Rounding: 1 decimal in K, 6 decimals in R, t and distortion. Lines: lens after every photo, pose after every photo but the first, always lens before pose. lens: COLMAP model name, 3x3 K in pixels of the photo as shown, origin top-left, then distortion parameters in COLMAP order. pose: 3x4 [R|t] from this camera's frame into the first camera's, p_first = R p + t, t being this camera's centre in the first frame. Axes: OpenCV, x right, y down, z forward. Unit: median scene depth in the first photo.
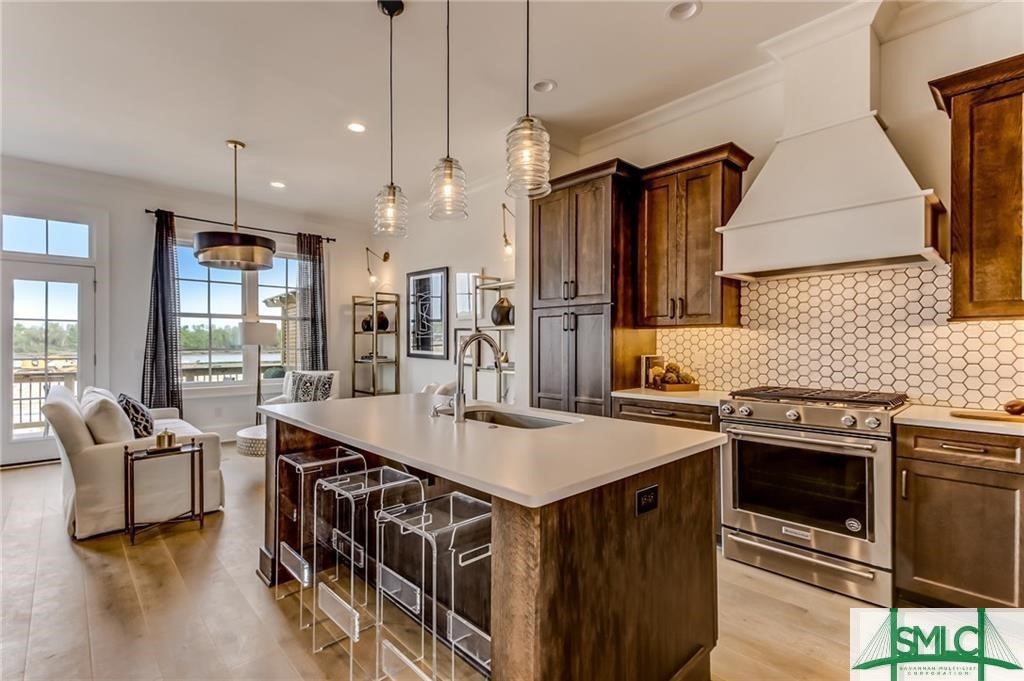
lens RADIAL K [[474.4, 0, 507.2], [0, 474.4, 344.9], [0, 0, 1]] dist [0.004927, 0.000558]
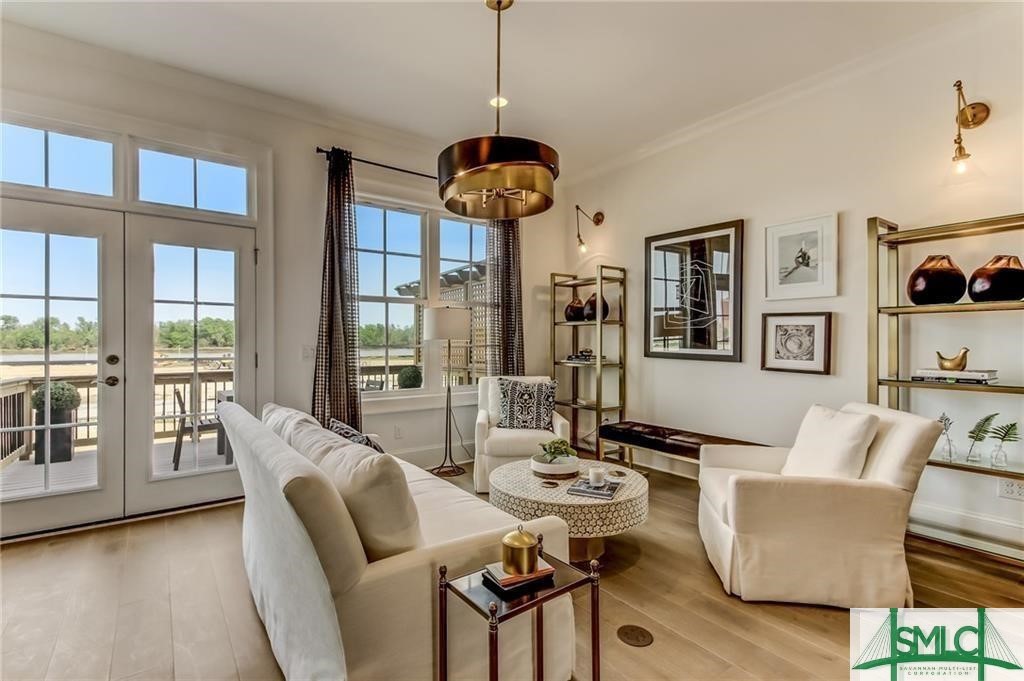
lens RADIAL K [[474.4, 0, 507.2], [0, 474.4, 344.9], [0, 0, 1]] dist [0.004927, 0.000558]
pose [[0.993175, 0.000660, -0.116629, -0.430968], [0.000134, 0.999977, 0.006796, 0.003412], [0.116631, -0.006765, 0.993152, 0.361654]]
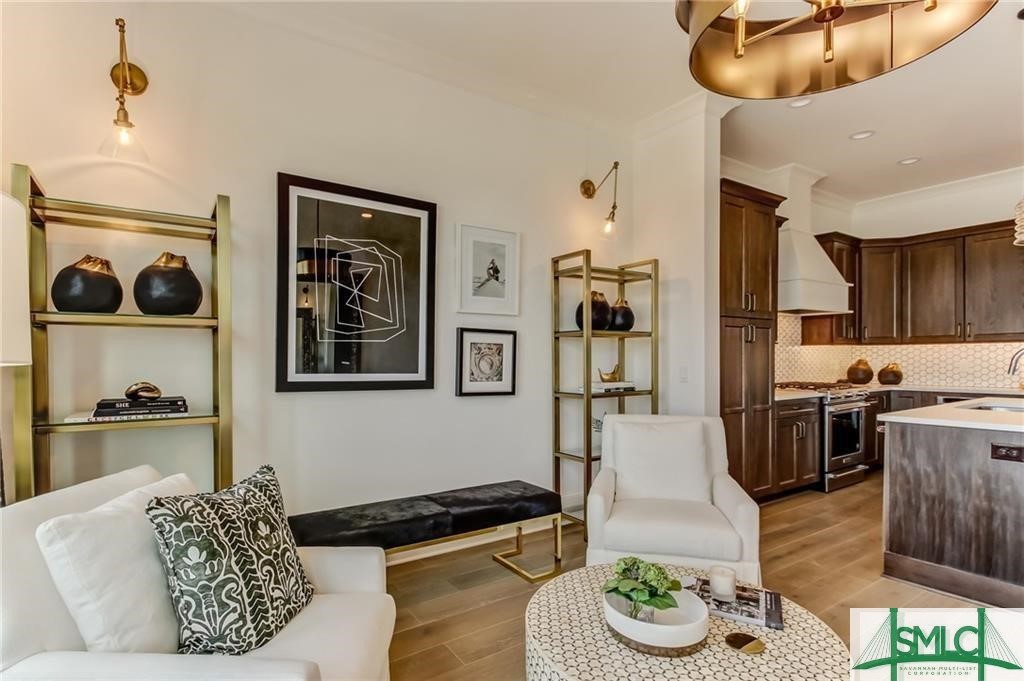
lens RADIAL K [[508.7, 0, 509.4], [0, 508.7, 350.5], [0, 0, 1]] dist [0.000376, -0.001691]
pose [[0.145498, 0.010768, 0.989300, -0.791538], [0.007670, 0.999898, -0.012012, -0.003326], [-0.989329, 0.009336, 0.145400, 1.050227]]
